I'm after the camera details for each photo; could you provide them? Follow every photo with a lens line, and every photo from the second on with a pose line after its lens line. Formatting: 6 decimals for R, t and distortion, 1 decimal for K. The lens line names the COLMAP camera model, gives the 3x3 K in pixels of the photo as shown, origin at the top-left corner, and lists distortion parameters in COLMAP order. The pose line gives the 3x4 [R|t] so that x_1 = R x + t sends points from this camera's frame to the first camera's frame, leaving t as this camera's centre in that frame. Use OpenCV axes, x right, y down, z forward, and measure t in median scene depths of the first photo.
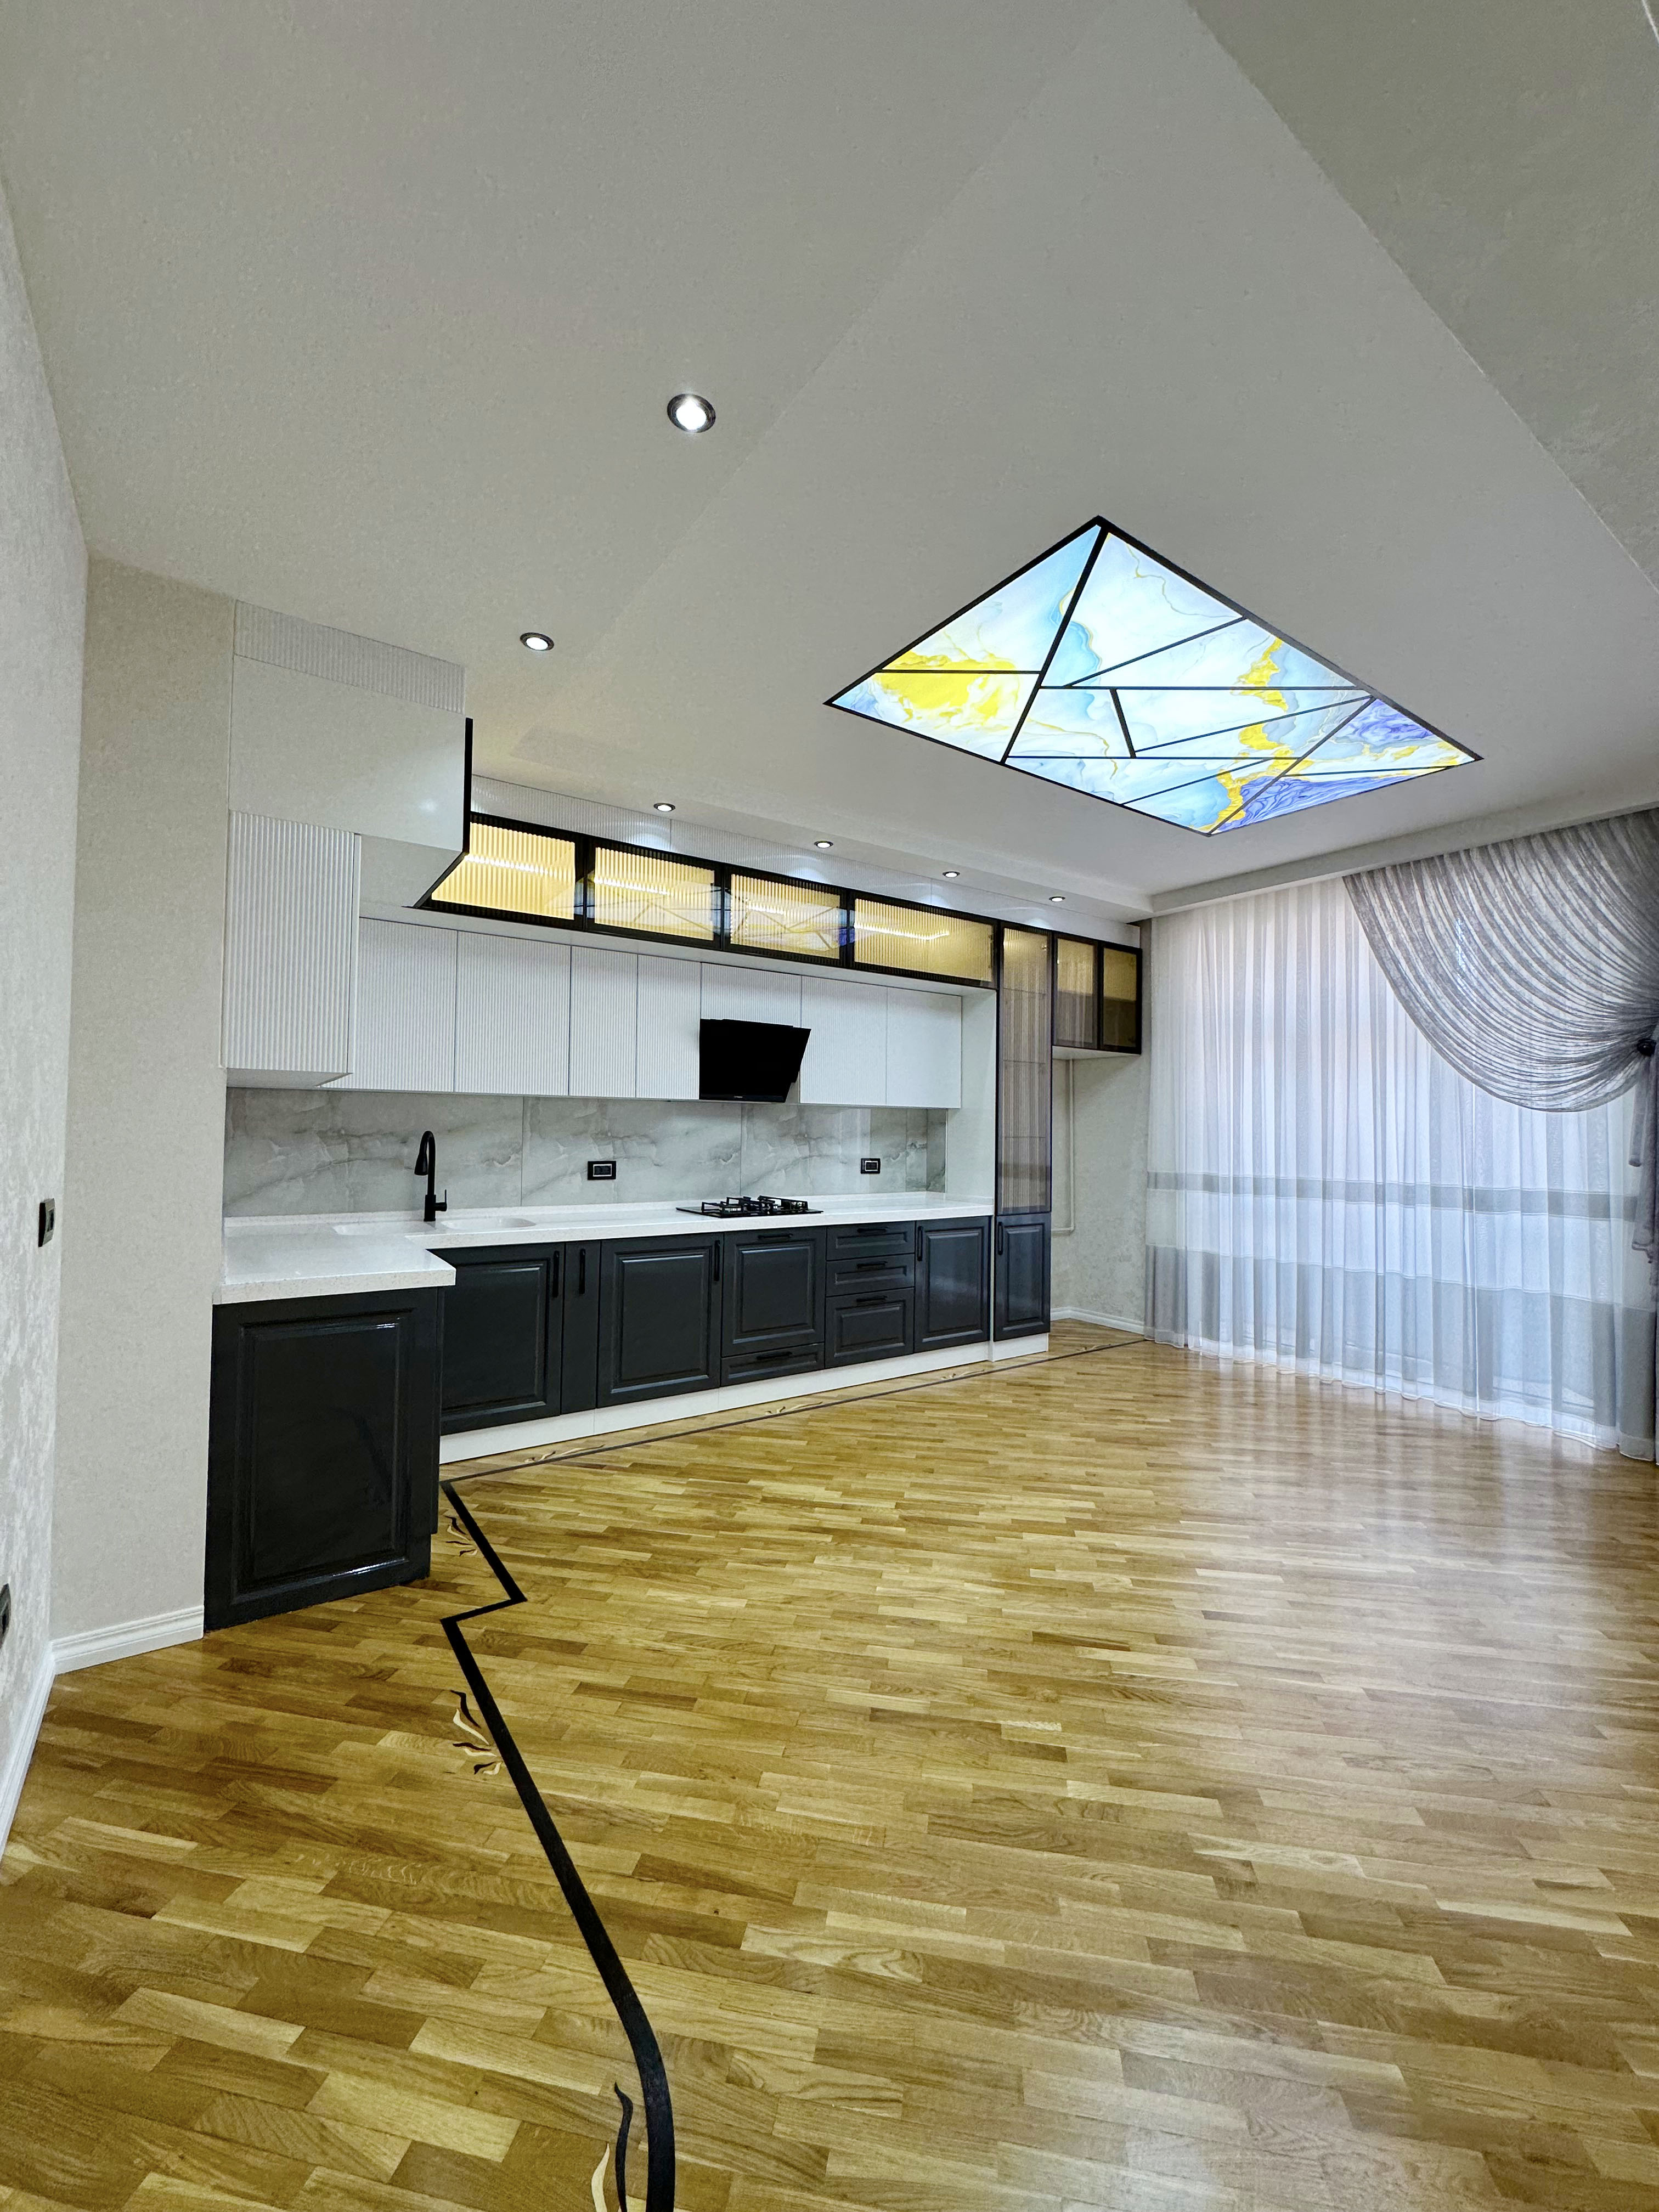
lens RADIAL K [[882.8, 0, 828.3], [0, 882.8, 1106.3], [0, 0, 1]] dist [-0.003226, 0.000637]
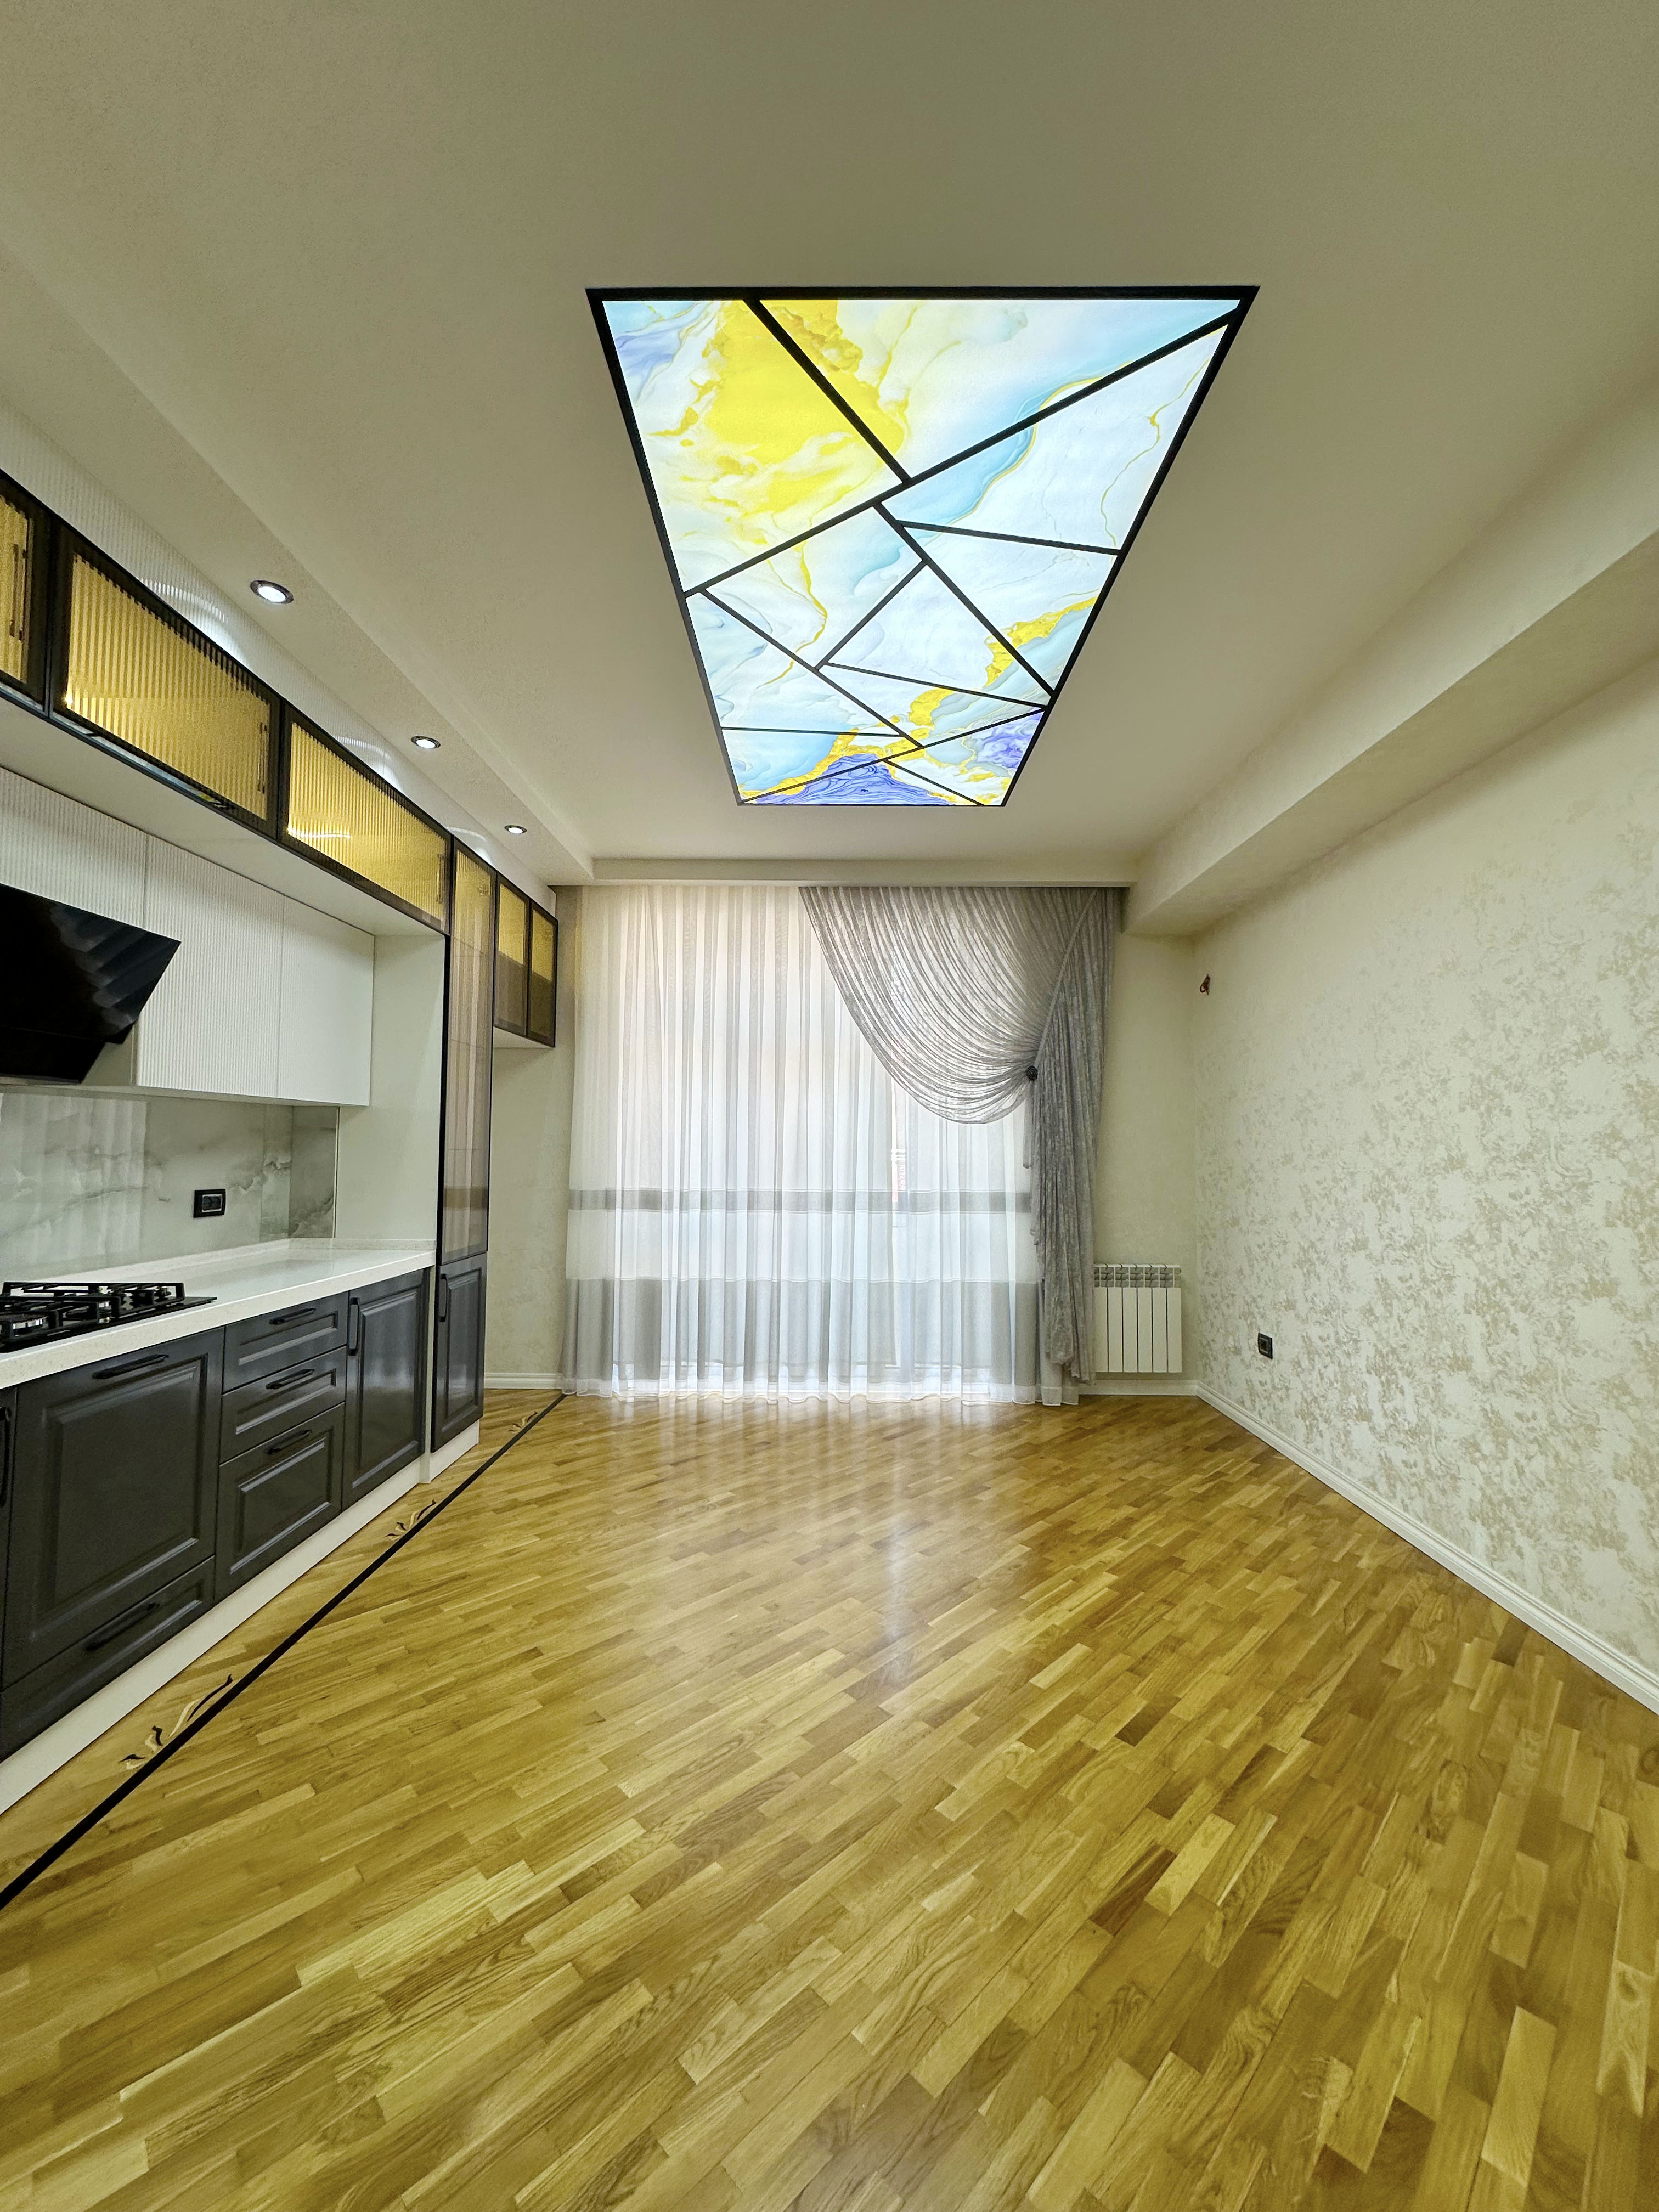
lens RADIAL K [[888.1, 0, 829.5], [0, 888.1, 1106.0], [0, 0, 1]] dist [-0.000698, 0.000950]
pose [[0.580401, 0.030205, 0.813771, -0.220878], [-0.021461, 0.999532, -0.021794, 0.010787], [-0.814048, -0.004815, 0.580777, 0.405814]]
